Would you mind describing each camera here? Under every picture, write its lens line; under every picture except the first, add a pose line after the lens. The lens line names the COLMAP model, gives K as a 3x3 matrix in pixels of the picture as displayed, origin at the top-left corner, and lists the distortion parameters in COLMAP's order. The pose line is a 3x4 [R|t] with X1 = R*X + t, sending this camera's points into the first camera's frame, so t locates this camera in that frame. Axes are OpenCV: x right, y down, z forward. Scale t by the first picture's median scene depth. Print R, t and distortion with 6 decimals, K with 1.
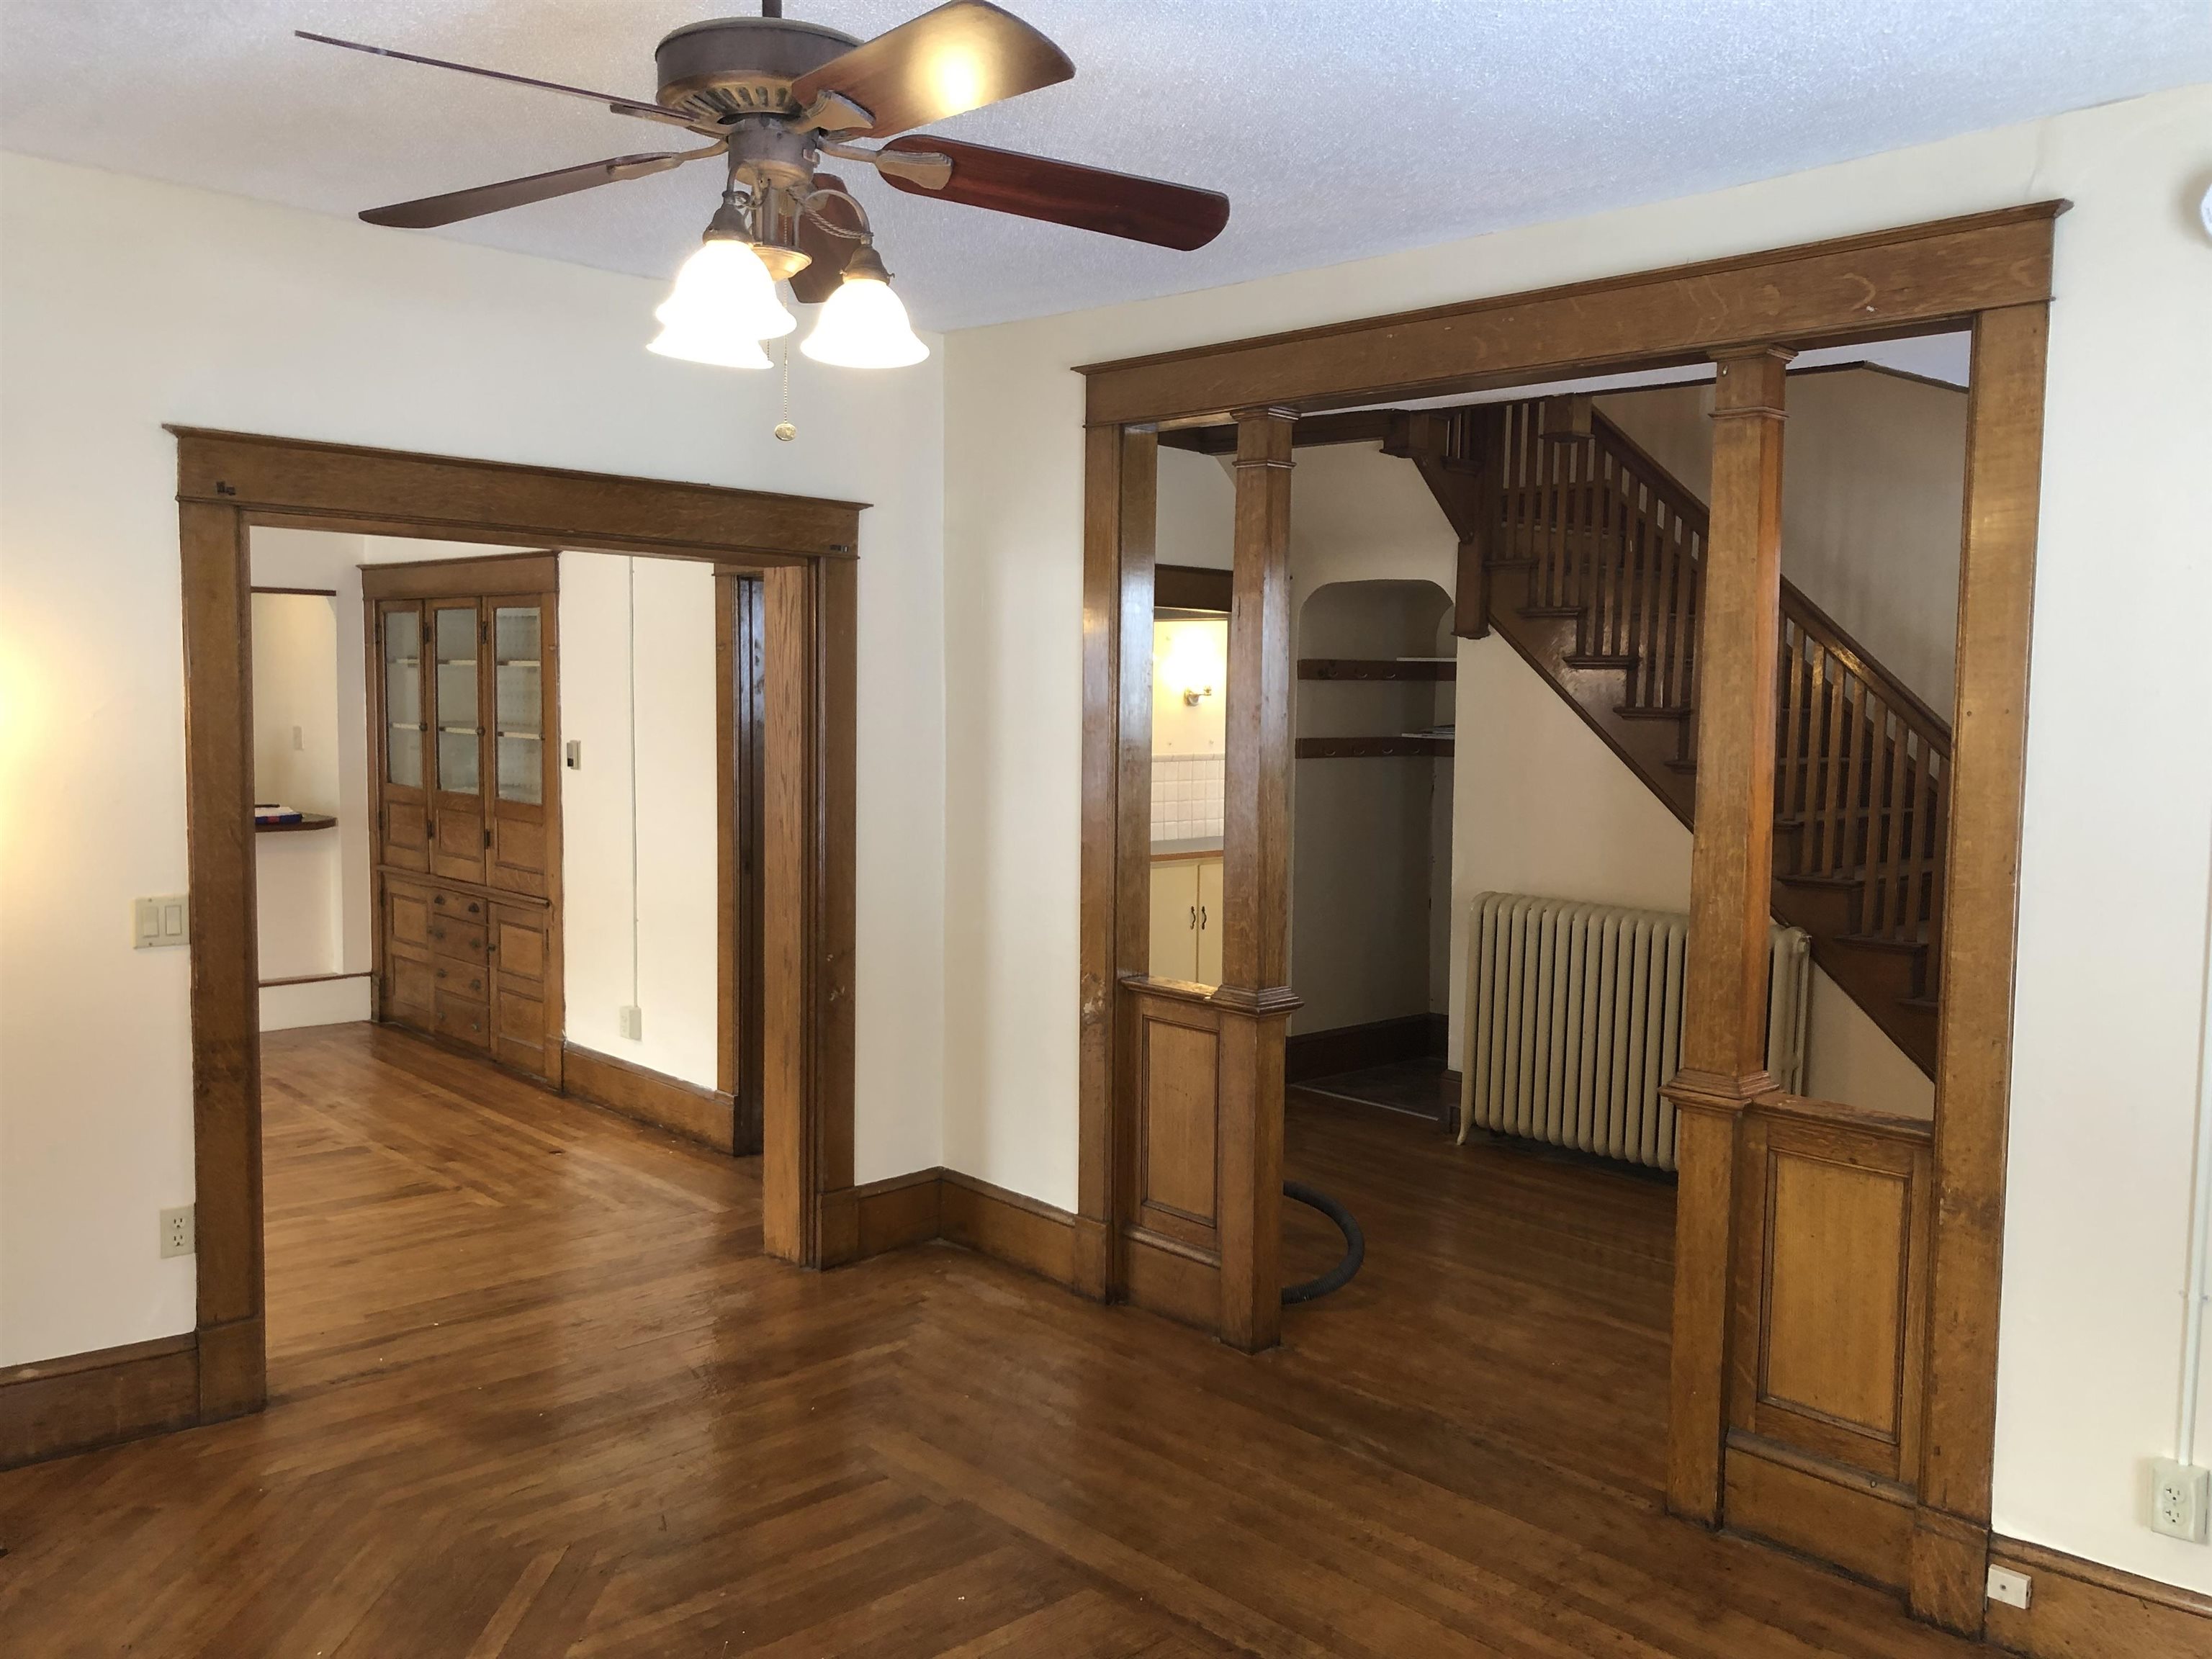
lens RADIAL K [[1831.7, 0, 1104.7], [0, 1831.7, 821.0], [0, 0, 1]] dist [0.067529, -0.083451]
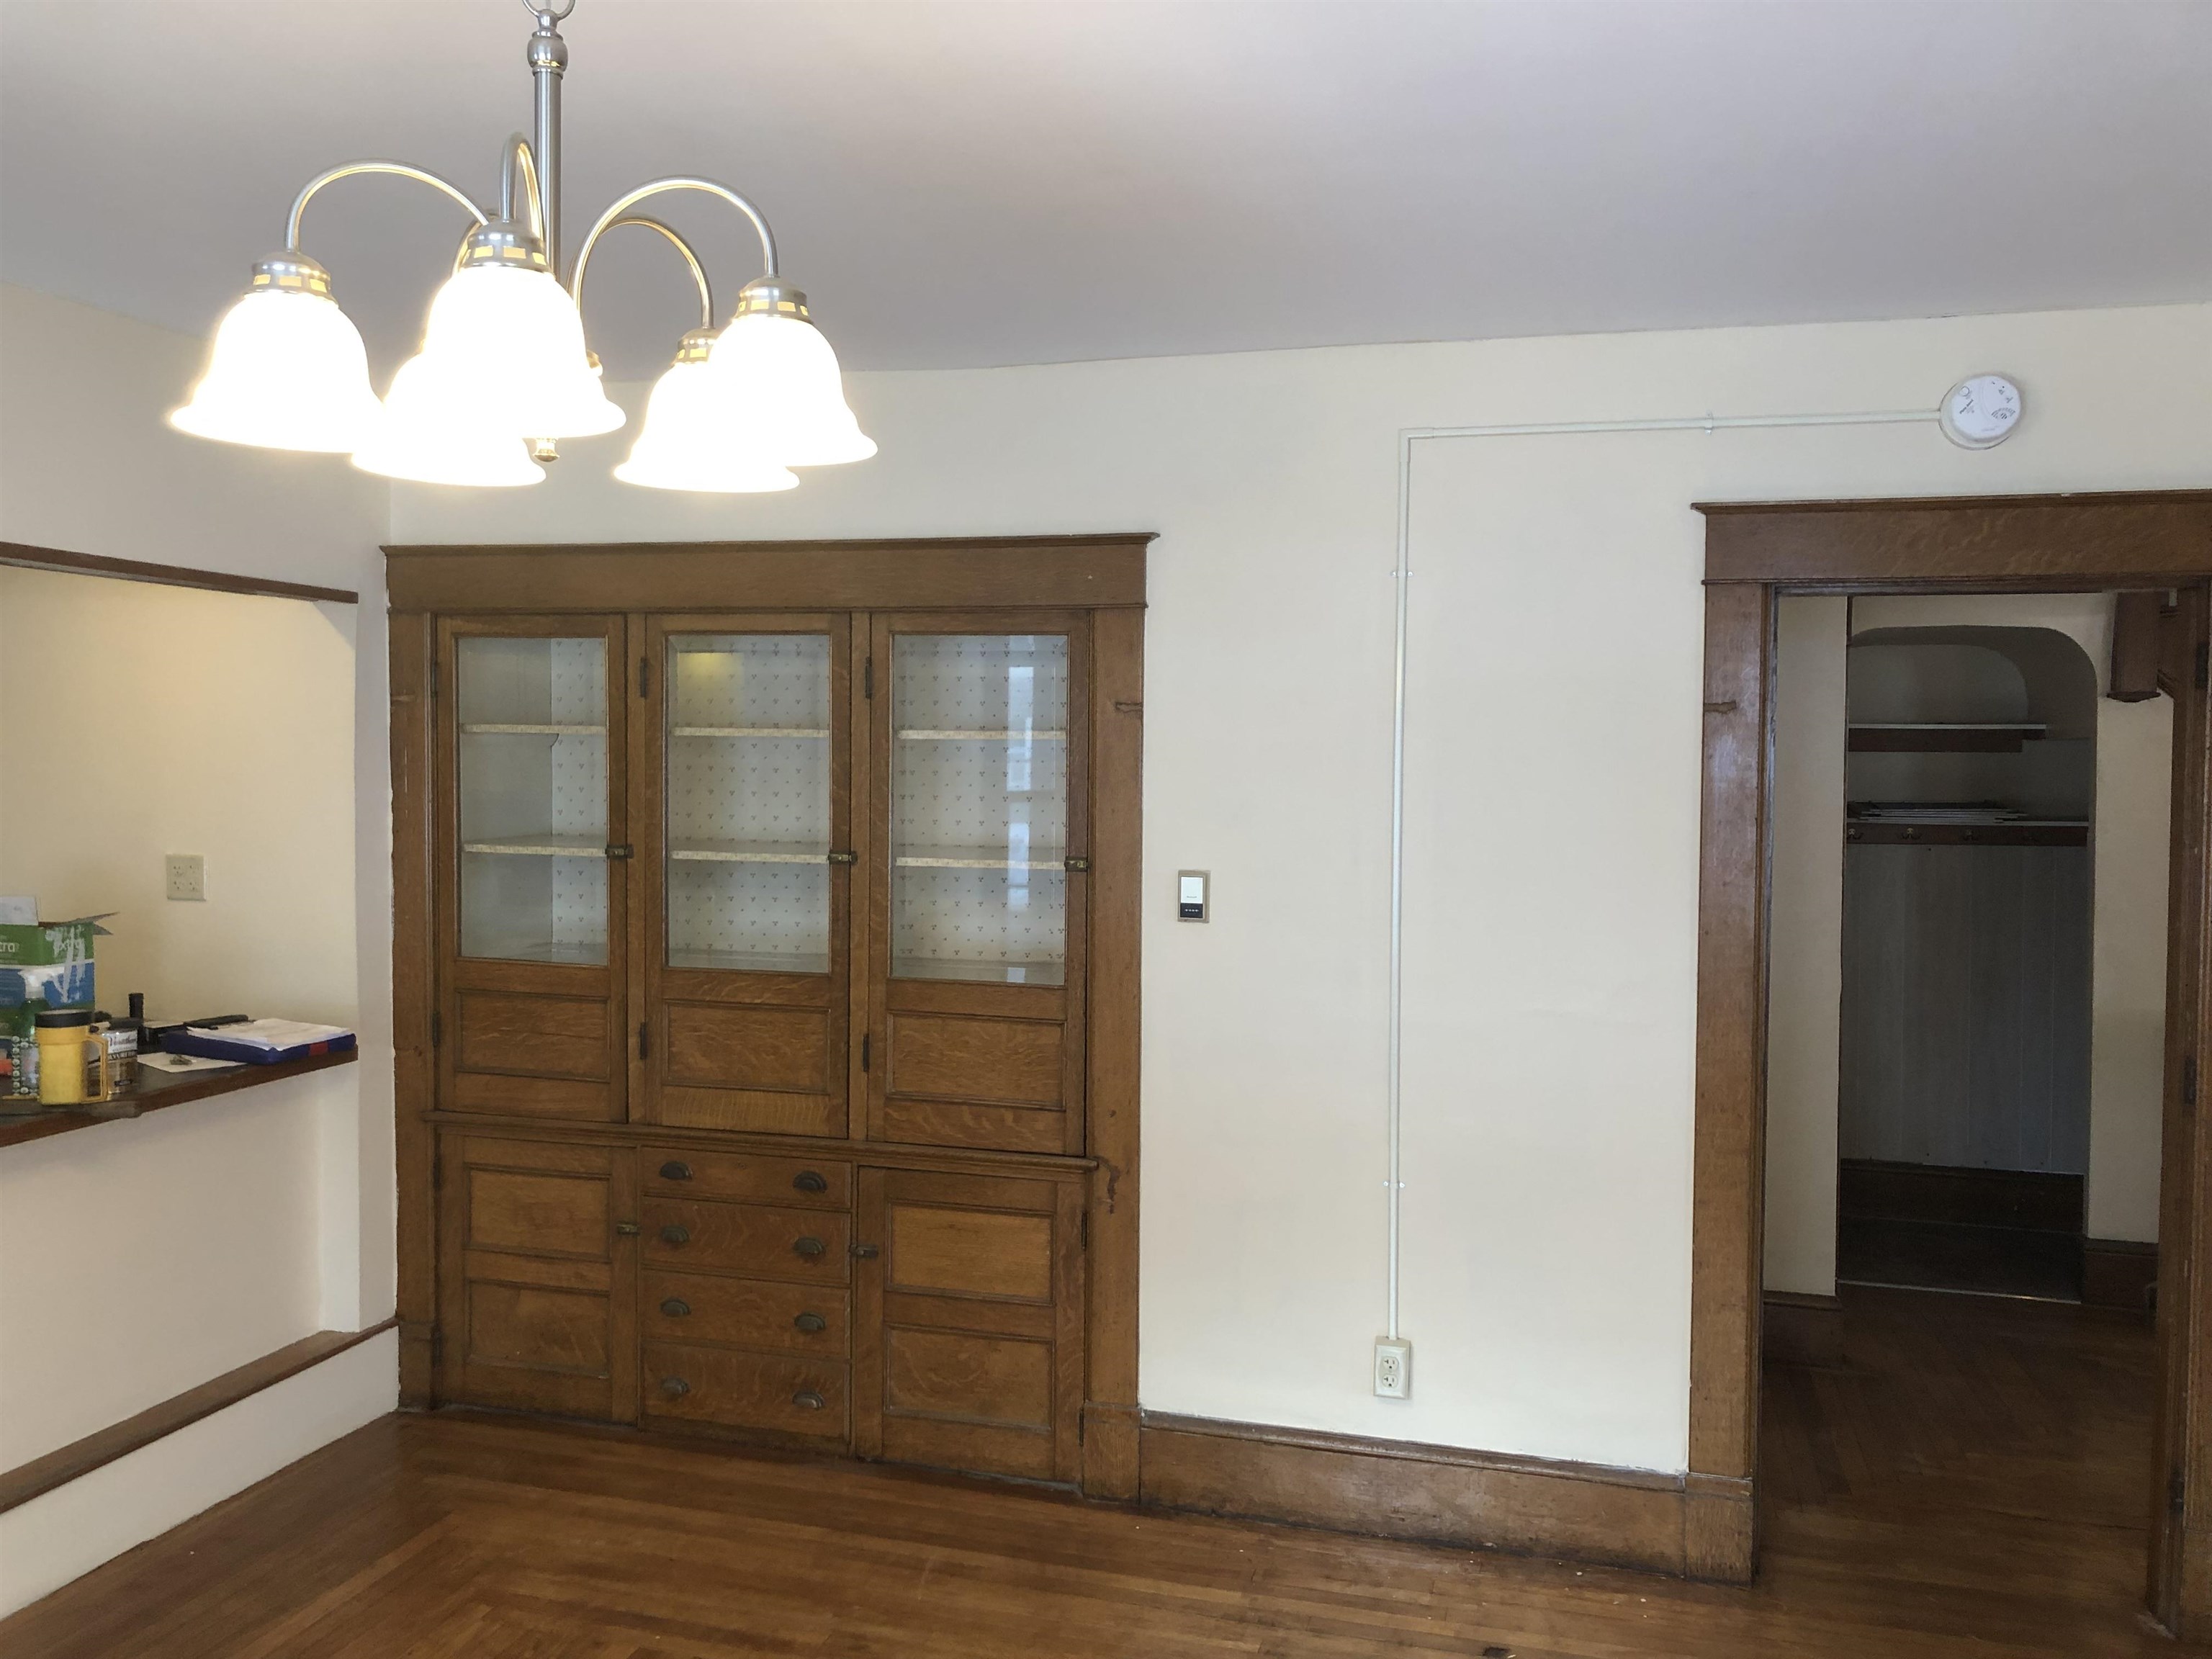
lens RADIAL K [[1831.7, 0, 1104.7], [0, 1831.7, 821.0], [0, 0, 1]] dist [0.067529, -0.083451]
pose [[0.855598, -0.022696, 0.517144, -0.553243], [0.040991, 0.998872, -0.023981, -0.042867], [-0.516016, 0.041717, 0.855563, 0.491143]]
